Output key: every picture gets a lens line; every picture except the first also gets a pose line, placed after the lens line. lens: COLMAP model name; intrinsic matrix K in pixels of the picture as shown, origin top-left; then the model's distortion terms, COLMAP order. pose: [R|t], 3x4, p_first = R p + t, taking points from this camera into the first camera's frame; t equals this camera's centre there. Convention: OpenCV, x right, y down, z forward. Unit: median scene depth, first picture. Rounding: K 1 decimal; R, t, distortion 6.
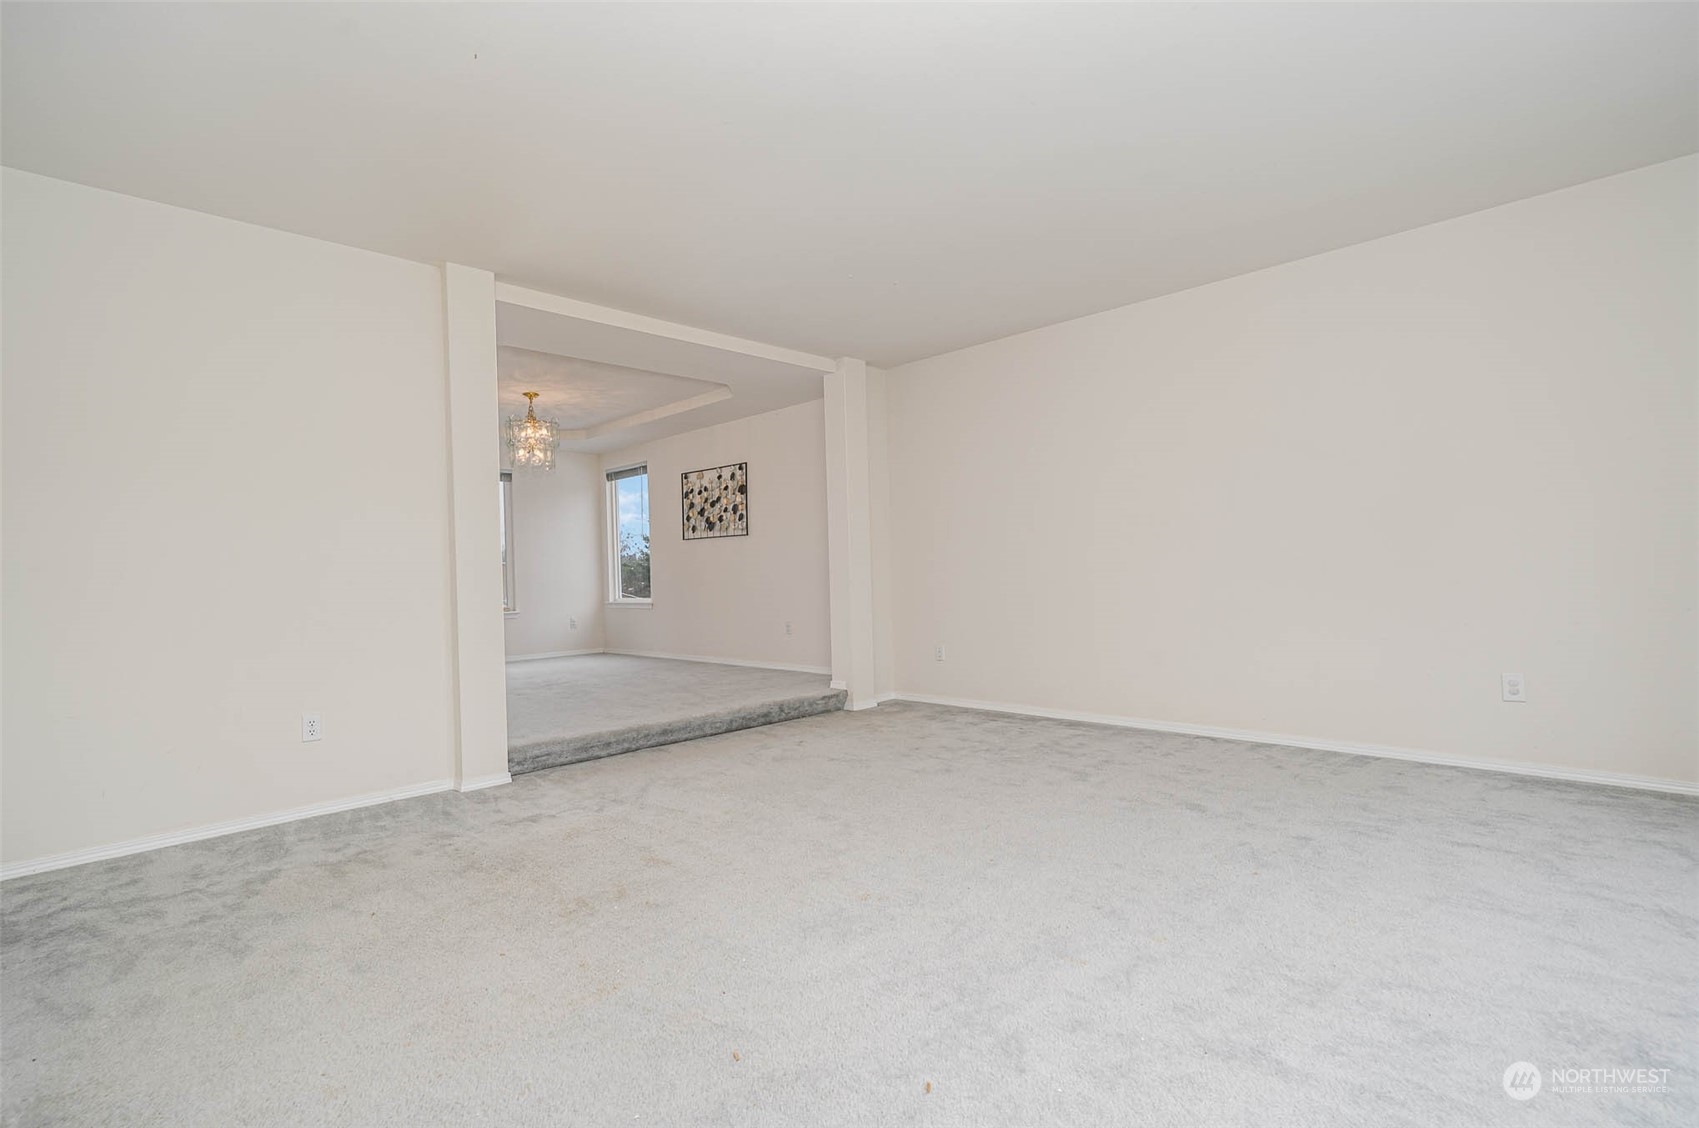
lens RADIAL K [[825.3, 0, 845.6], [0, 825.3, 609.6], [0, 0, 1]] dist [0.000035, -0.000089]
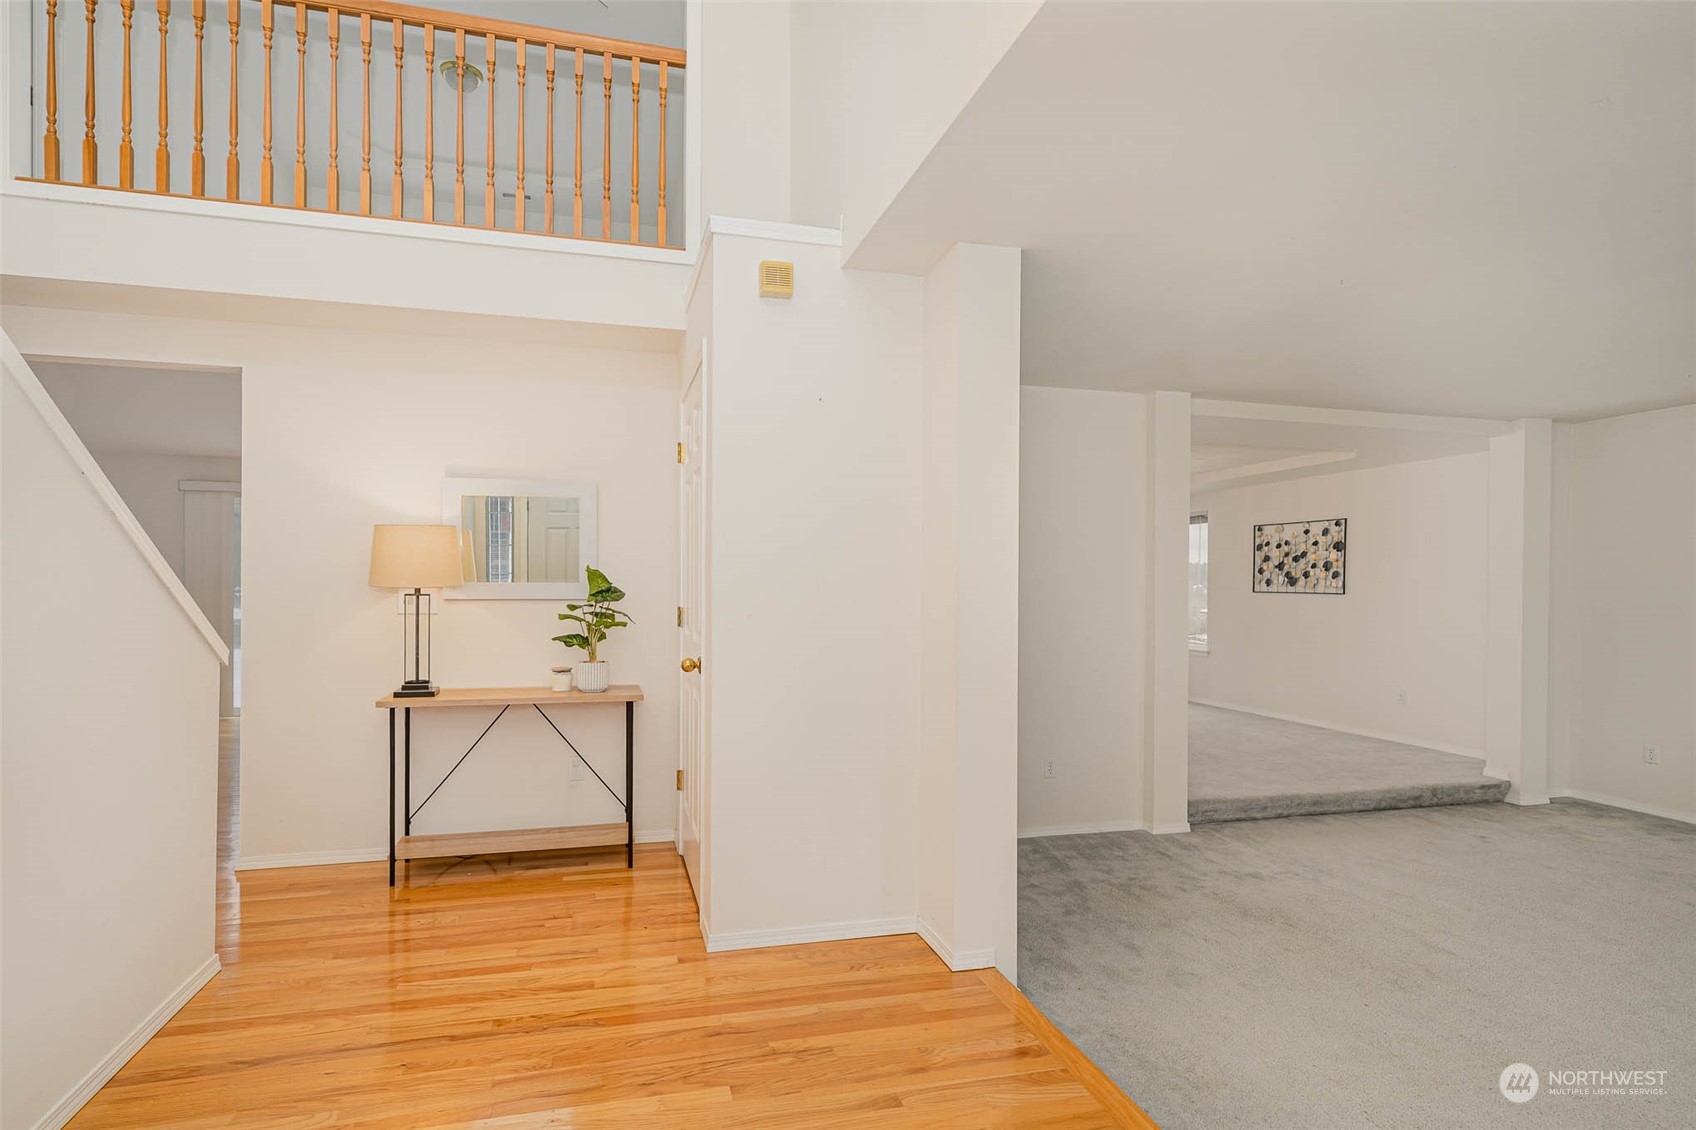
lens RADIAL K [[823.9, 0, 844.1], [0, 823.9, 610.5], [0, 0, 1]] dist [0.000035, -0.000089]
pose [[0.849538, 0.038959, -0.526087, -0.153408], [-0.052471, 0.998564, -0.010784, -0.042880], [0.524912, 0.036766, 0.850362, -0.170360]]
